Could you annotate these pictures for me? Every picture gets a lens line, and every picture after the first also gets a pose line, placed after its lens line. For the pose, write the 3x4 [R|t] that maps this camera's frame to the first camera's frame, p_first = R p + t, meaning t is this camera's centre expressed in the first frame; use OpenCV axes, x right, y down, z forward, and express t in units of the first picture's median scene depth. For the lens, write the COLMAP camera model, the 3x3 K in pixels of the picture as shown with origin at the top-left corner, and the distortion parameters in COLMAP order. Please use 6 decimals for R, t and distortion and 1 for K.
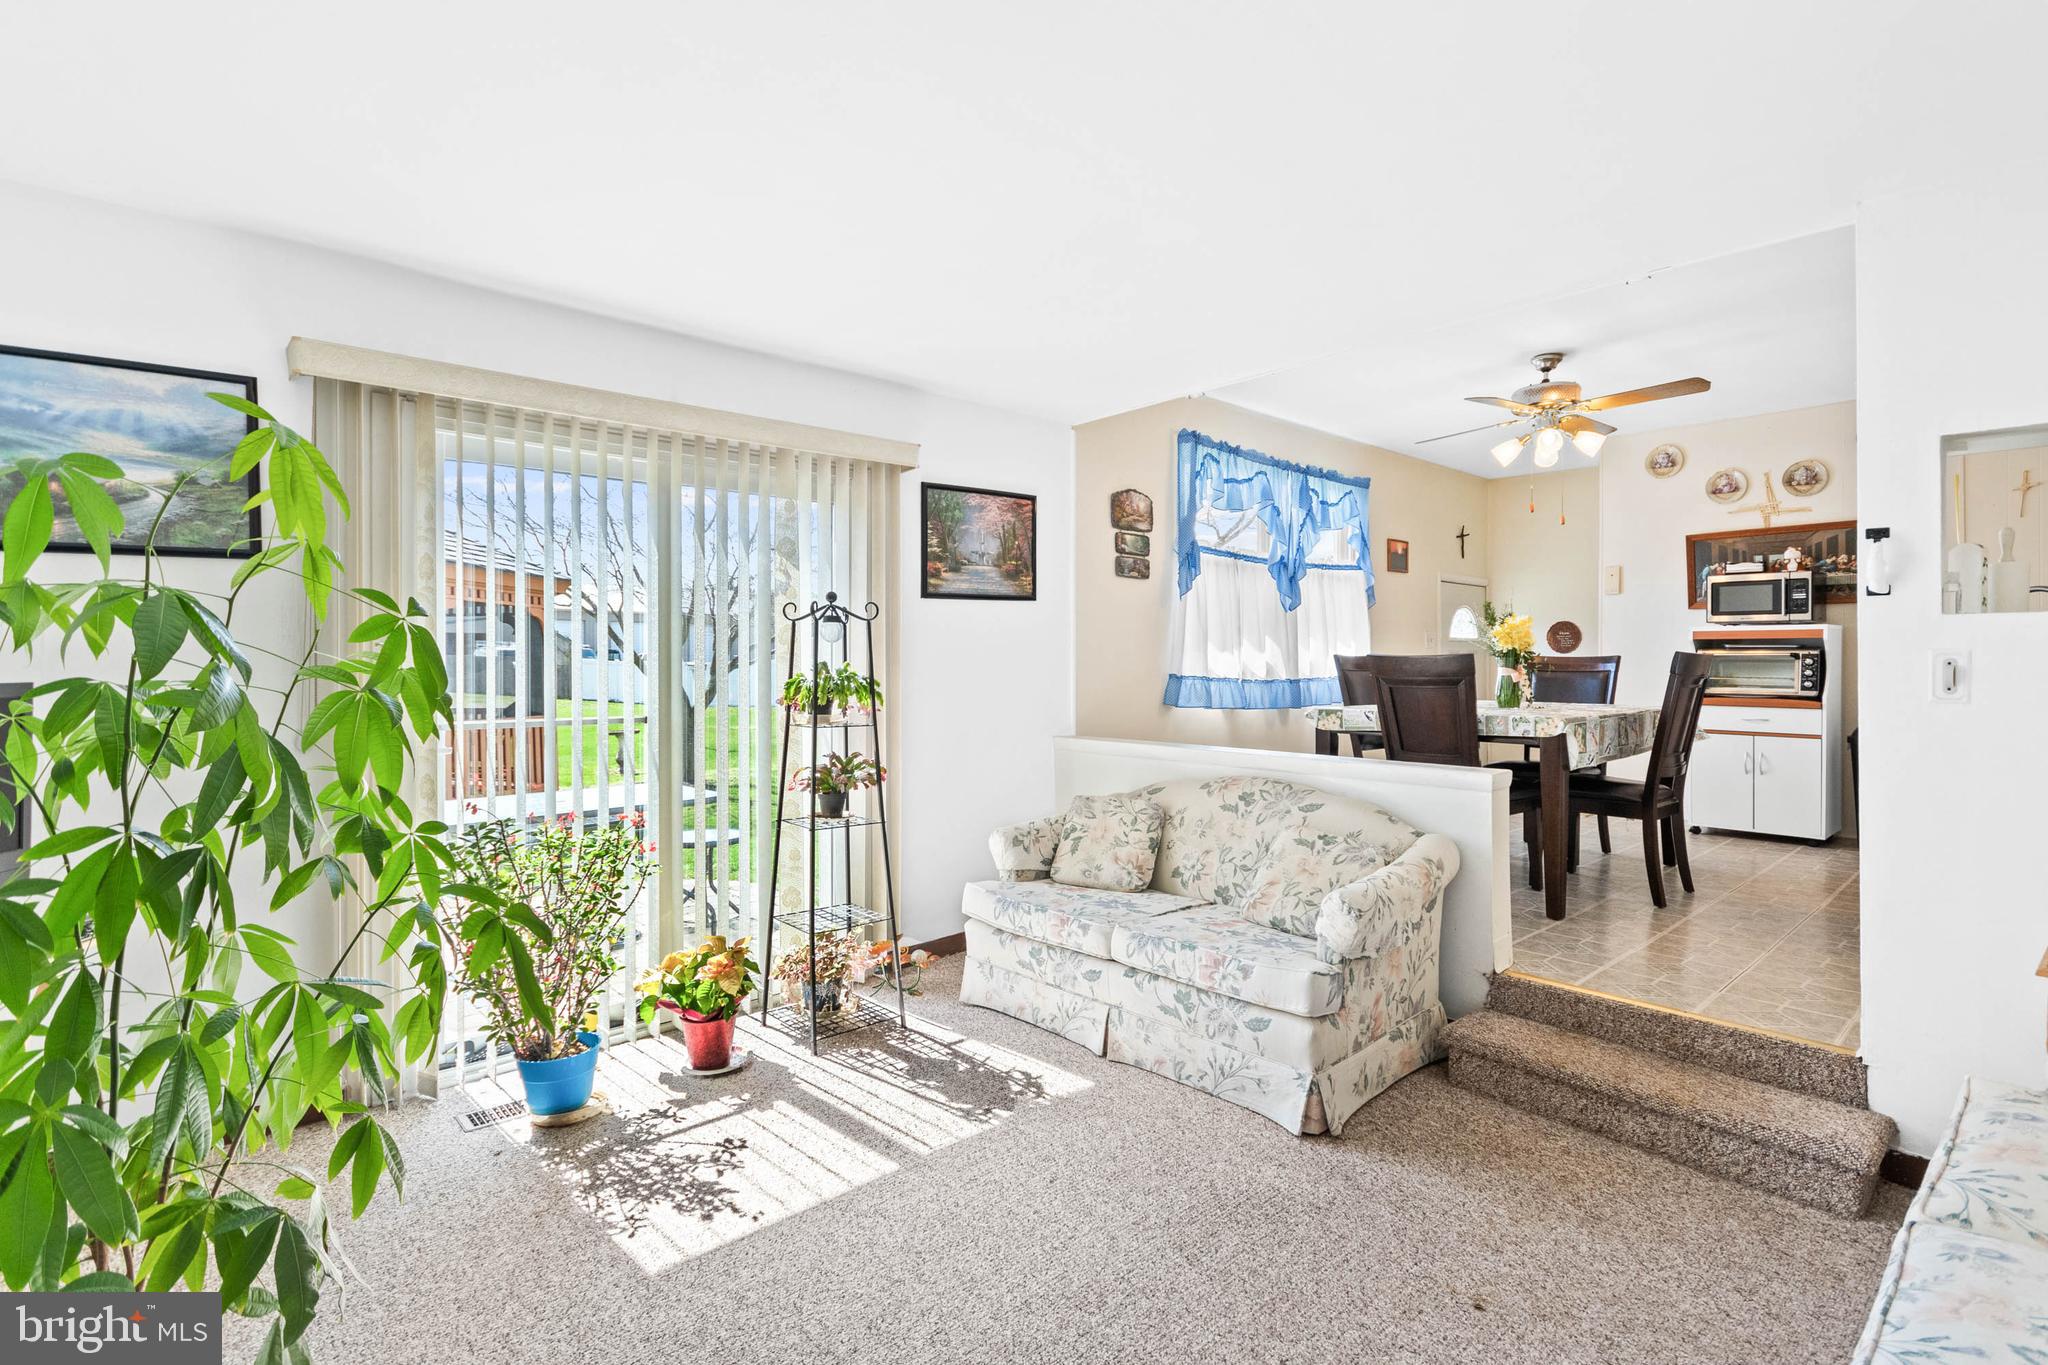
lens RADIAL K [[958.6, 0, 1039.4], [0, 958.6, 663.8], [0, 0, 1]] dist [-0.005513, 0.000204]
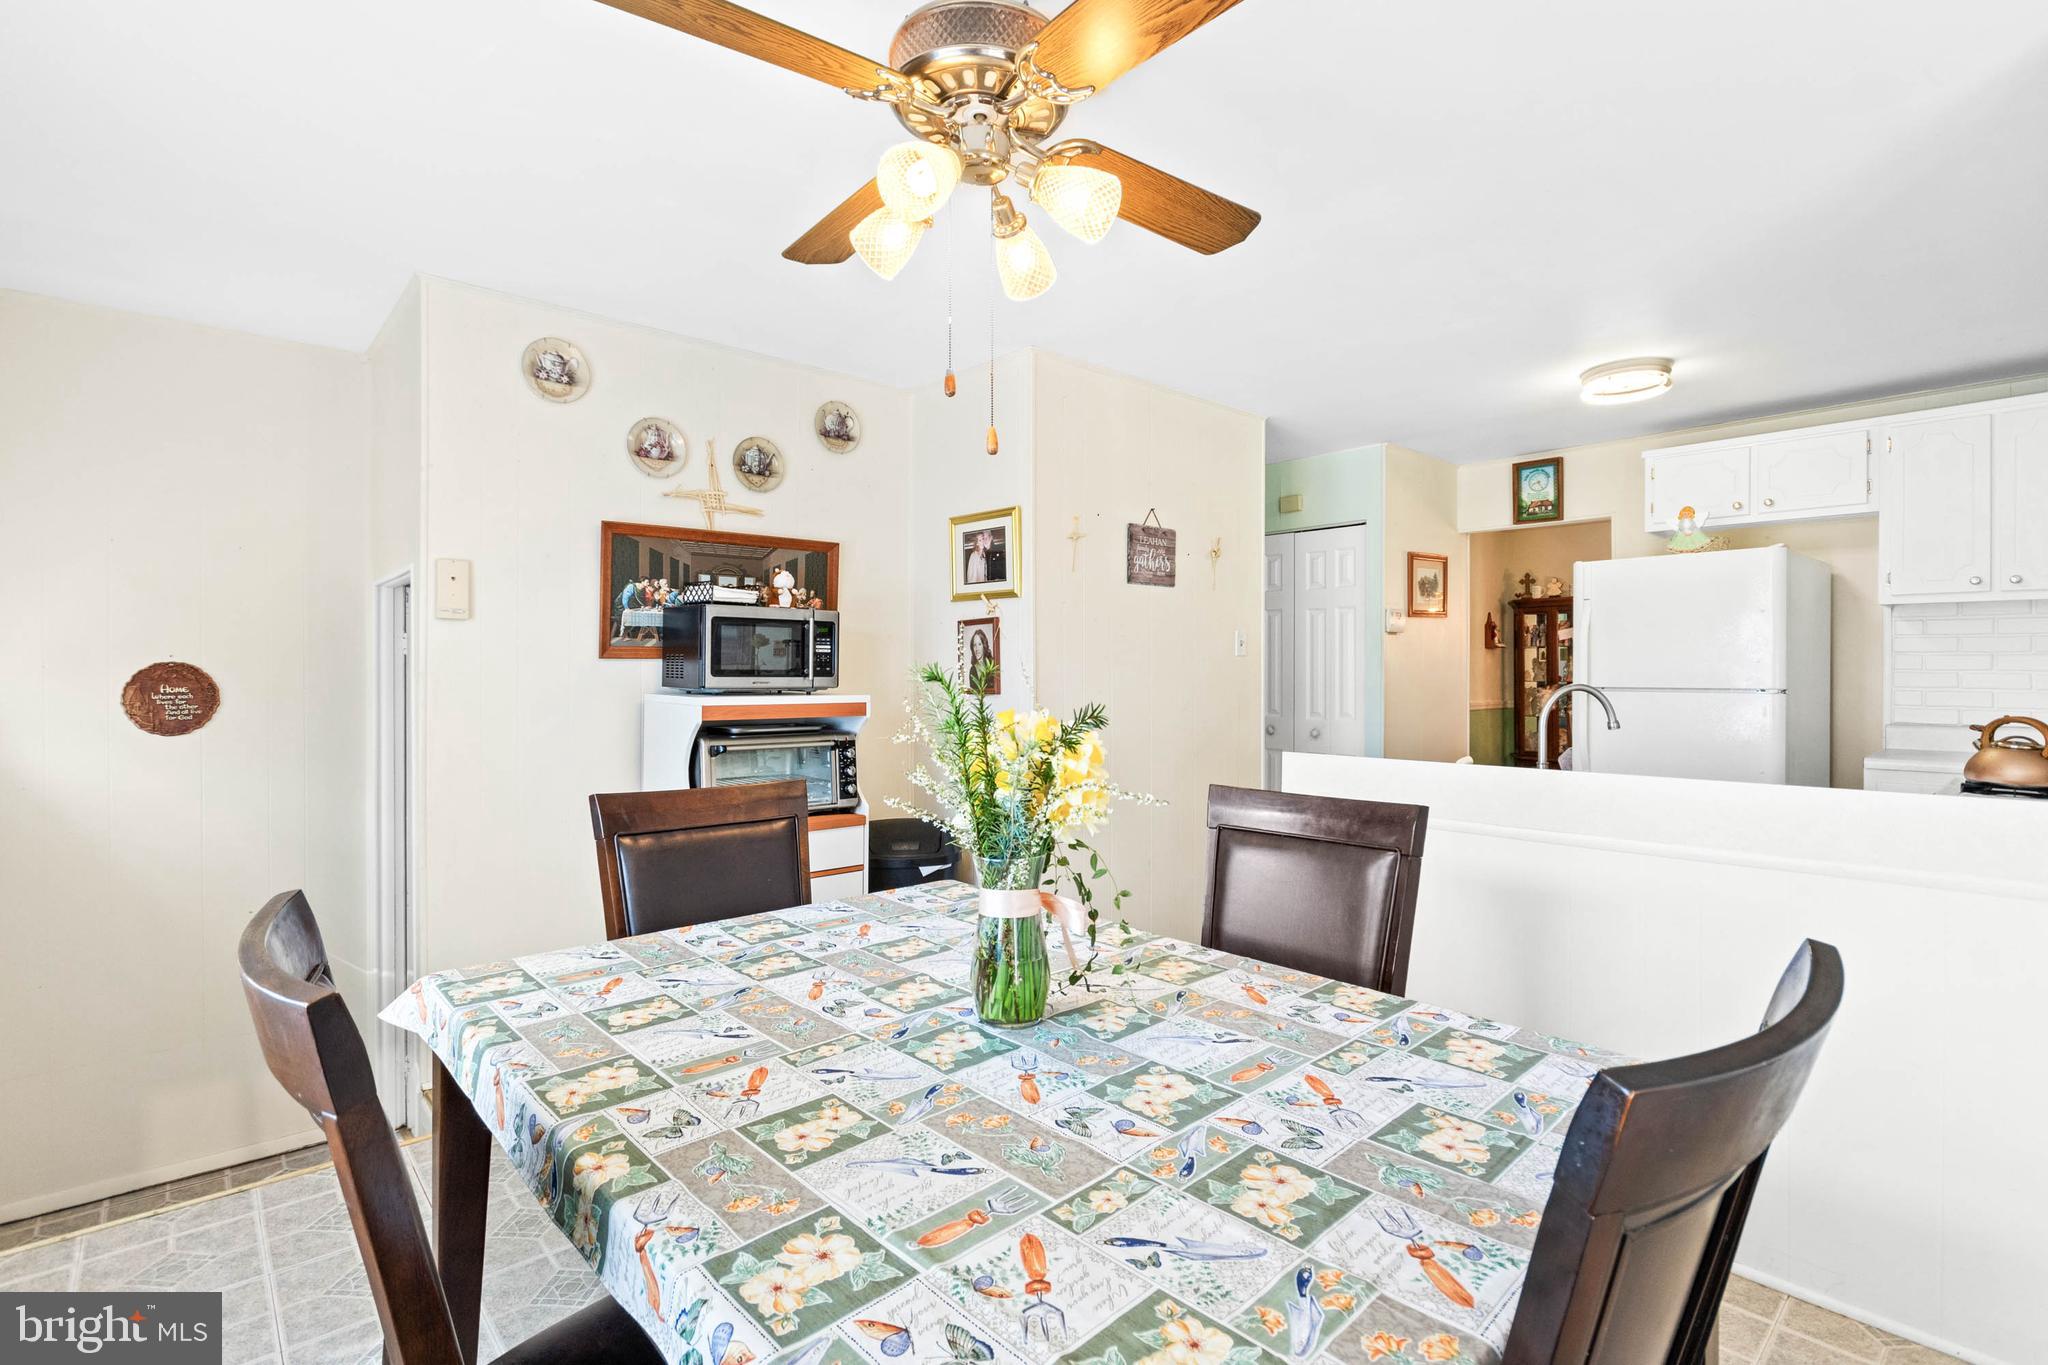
lens RADIAL K [[958.6, 0, 1026.0], [0, 958.6, 672.1], [0, 0, 1]] dist [-0.005513, 0.000204]
pose [[0.013942, 0.001053, 0.999902, 0.190156], [0.001077, 0.999999, -0.001068, -0.064868], [-0.999902, 0.001092, 0.013941, 1.010210]]
